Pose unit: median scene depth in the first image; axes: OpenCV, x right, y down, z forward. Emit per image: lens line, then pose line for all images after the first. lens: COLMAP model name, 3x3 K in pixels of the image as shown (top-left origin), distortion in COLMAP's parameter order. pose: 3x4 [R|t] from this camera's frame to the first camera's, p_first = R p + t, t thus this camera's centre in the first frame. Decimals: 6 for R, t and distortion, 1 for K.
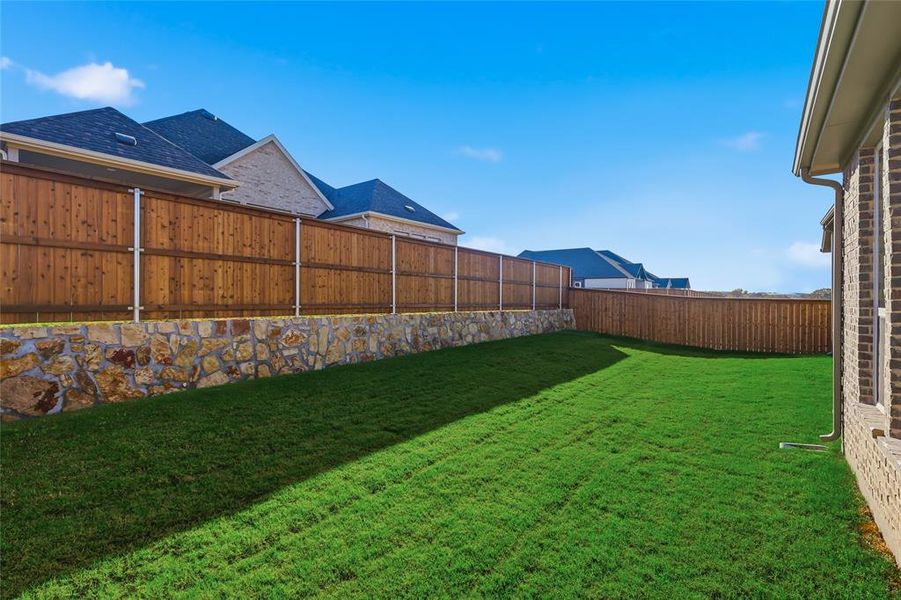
lens RADIAL K [[401.4, 0, 455.1], [0, 401.4, 294.6], [0, 0, 1]] dist [0.000352, 0.000215]
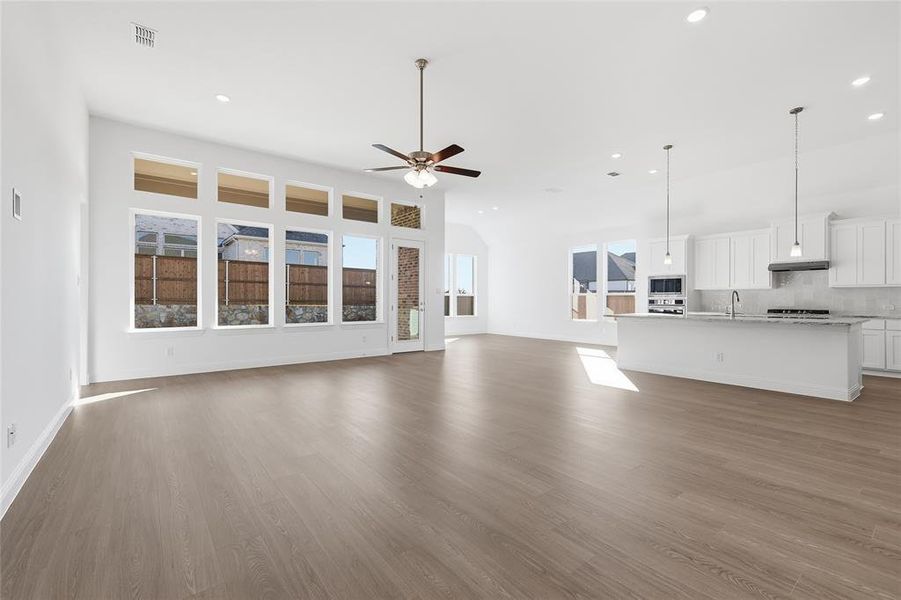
lens RADIAL K [[395.0, 0, 450.5], [0, 395.0, 300.0], [0, 0, 1]] dist [0.000459, 0.000097]
pose [[0.967340, -0.013470, -0.253126, 1.833736], [0.011754, 0.999897, -0.008289, 0.075065], [0.253211, 0.005043, 0.967398, -0.307080]]
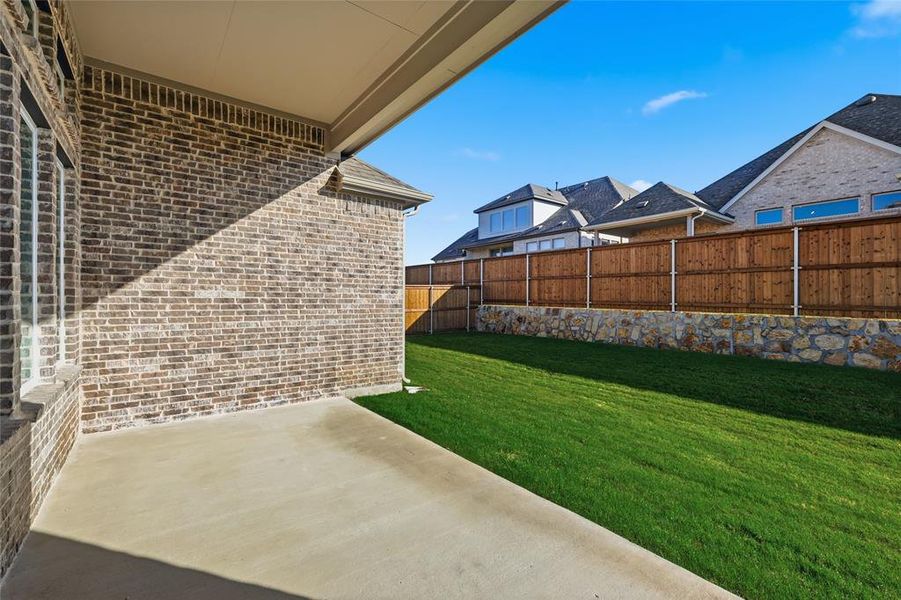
lens RADIAL K [[395.0, 0, 450.5], [0, 395.0, 300.0], [0, 0, 1]] dist [0.000459, 0.000097]
pose [[-0.267468, -0.015685, -0.963439, 1.361038], [-0.011625, 0.999847, -0.013050, 0.049333], [0.963497, 0.007709, -0.267610, 0.925570]]
